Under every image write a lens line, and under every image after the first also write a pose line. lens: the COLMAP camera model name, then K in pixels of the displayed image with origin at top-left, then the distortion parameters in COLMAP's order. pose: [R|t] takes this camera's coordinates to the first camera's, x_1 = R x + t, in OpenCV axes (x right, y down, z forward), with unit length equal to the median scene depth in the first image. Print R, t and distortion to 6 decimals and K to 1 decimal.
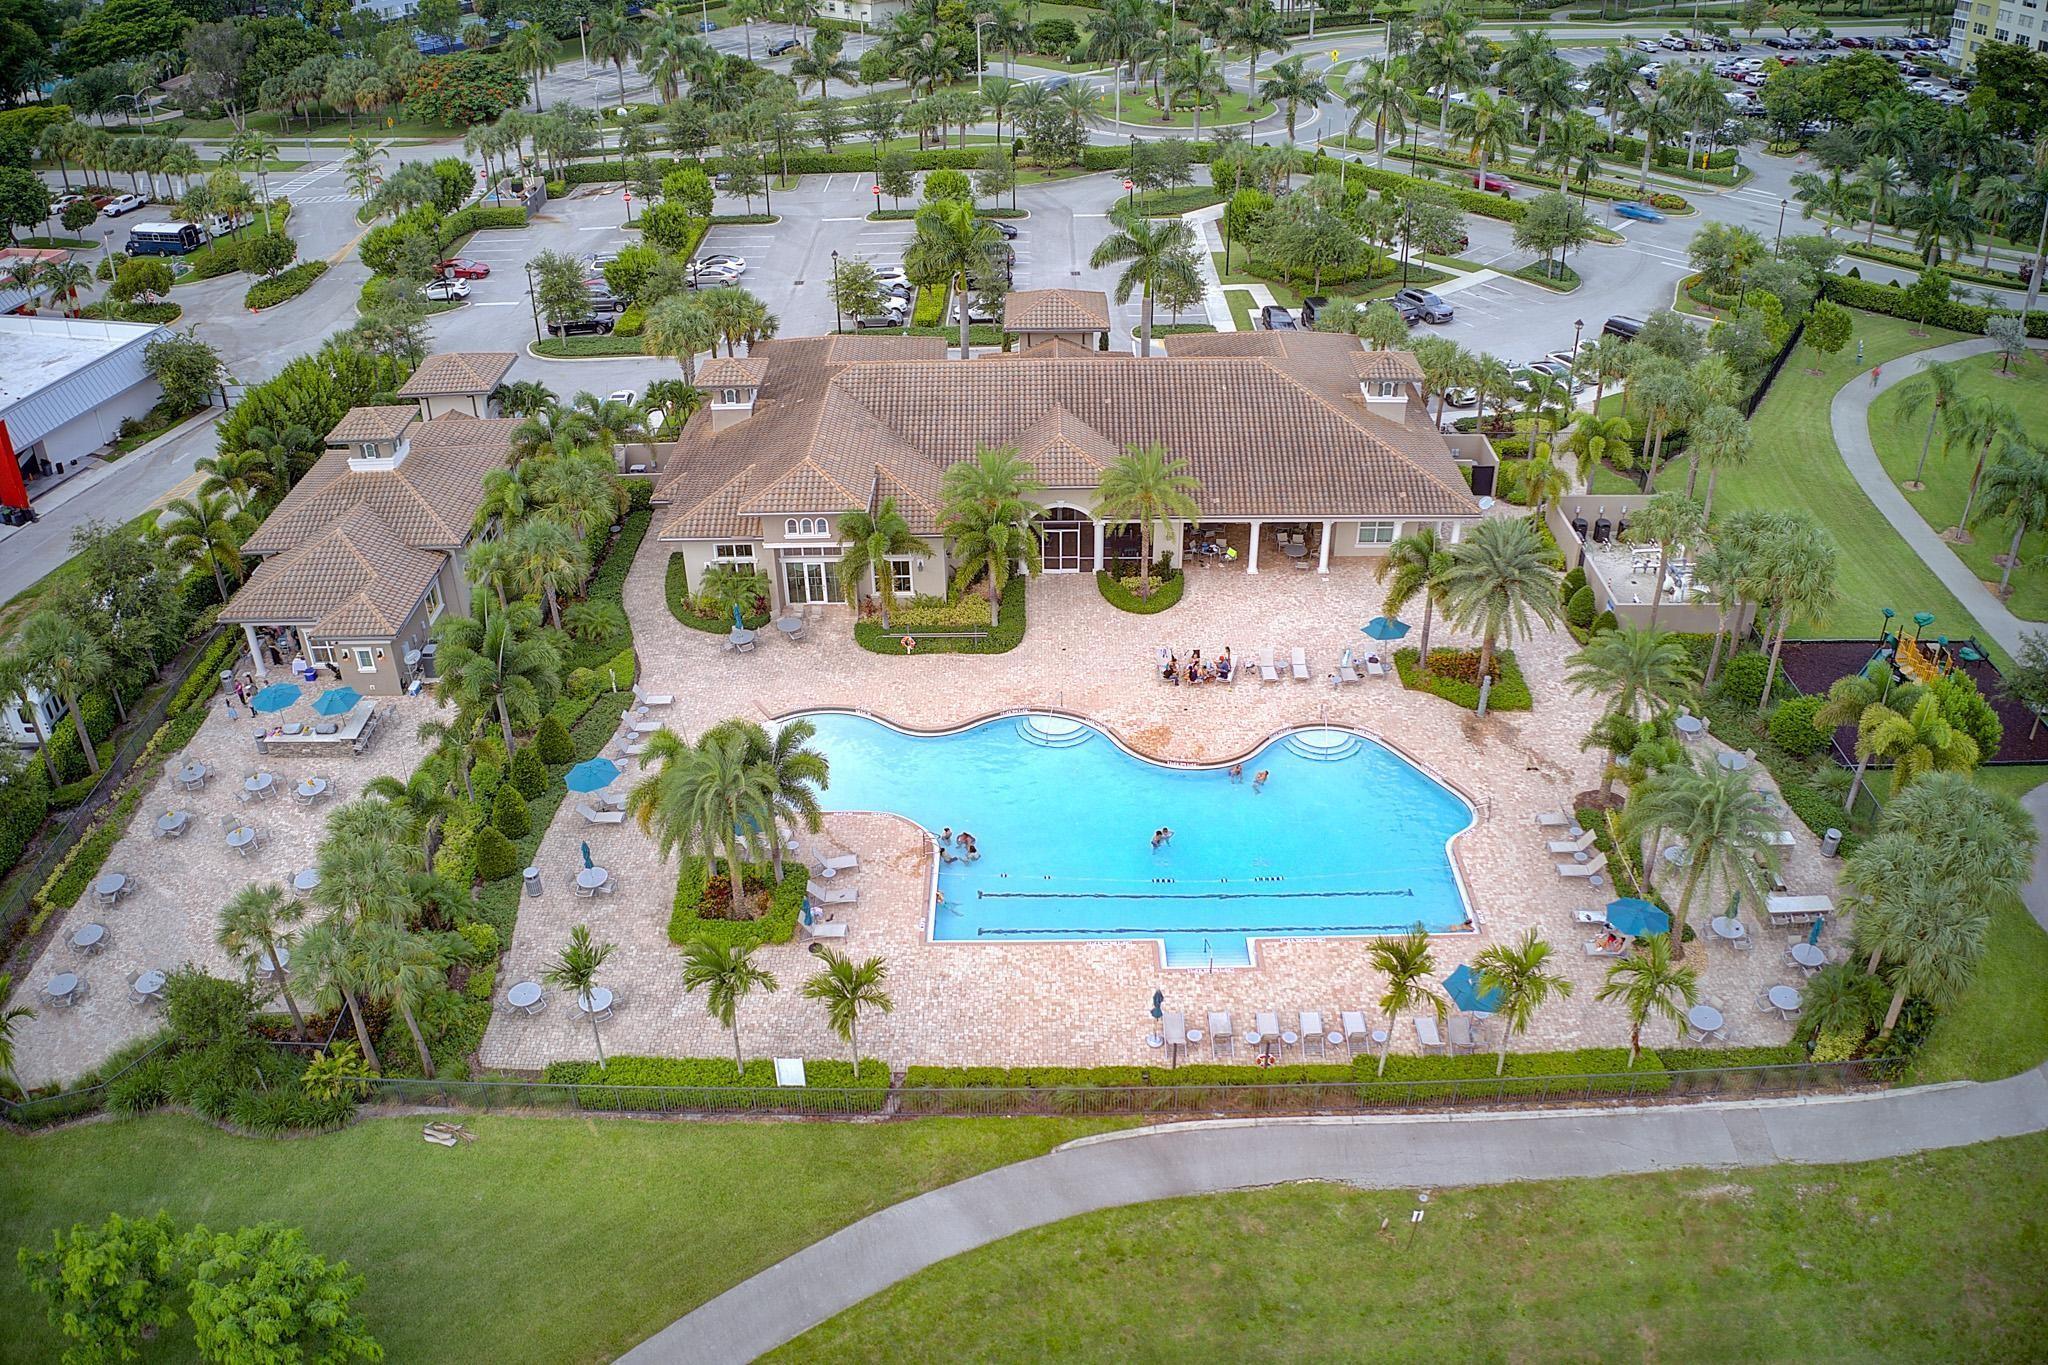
lens RADIAL K [[1603.0, 0, 1019.4], [0, 1603.0, 699.5], [0, 0, 1]] dist [-0.187163, 0.020092]
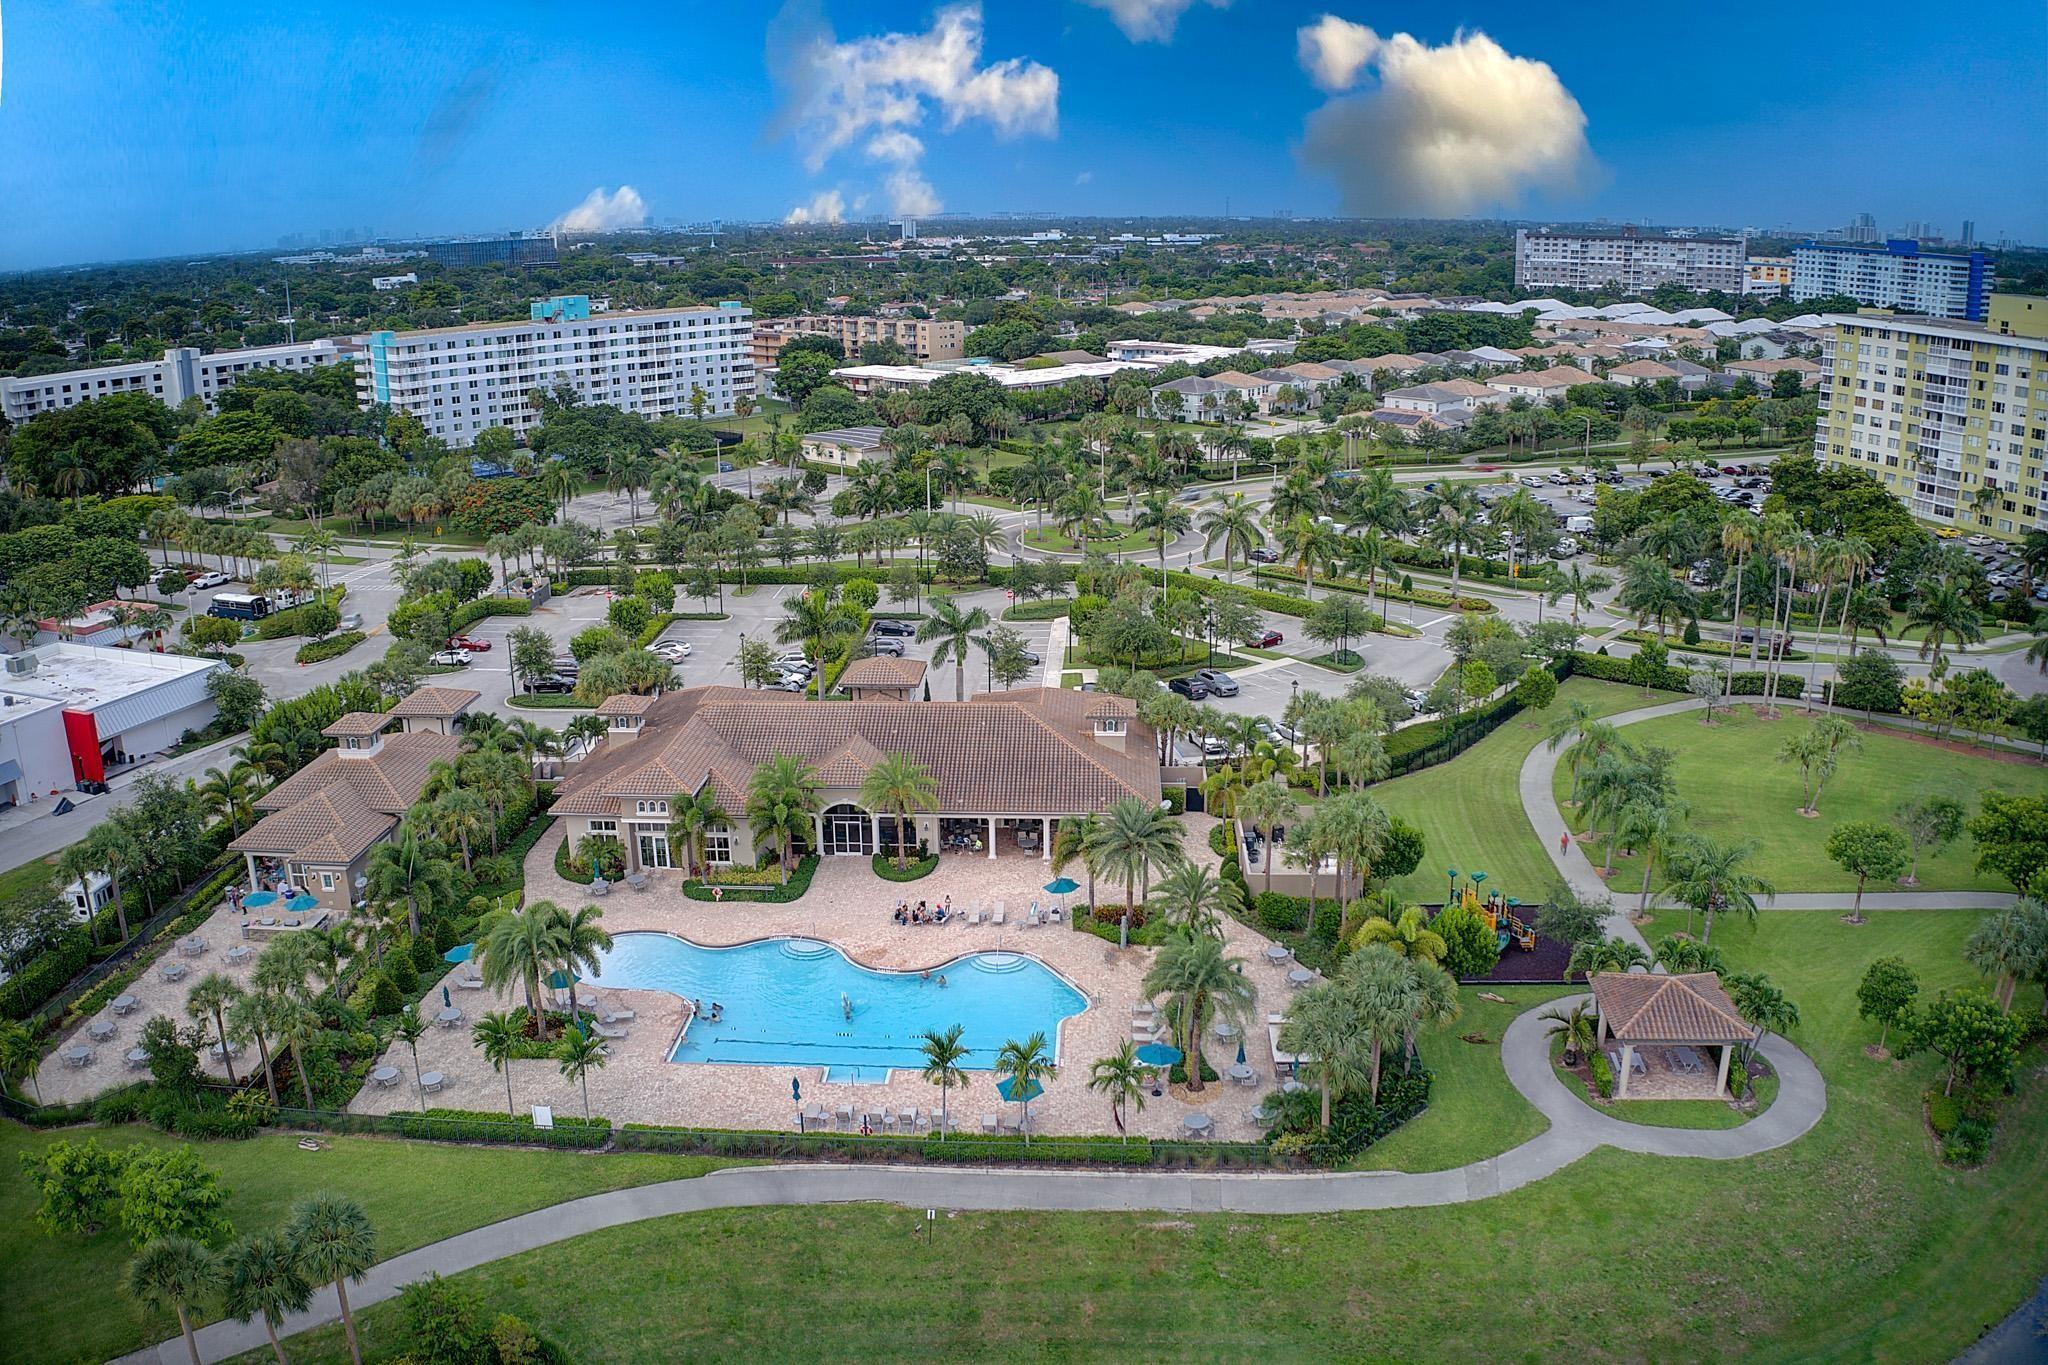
lens RADIAL K [[1602.1, 0, 1013.0], [0, 1602.1, 709.4], [0, 0, 1]] dist [-0.171079, -0.005974]
pose [[0.998529, 0.019056, -0.050768, 0.239943], [-0.031886, 0.963600, -0.265440, 0.160226], [0.043862, 0.266668, 0.962790, -0.321987]]
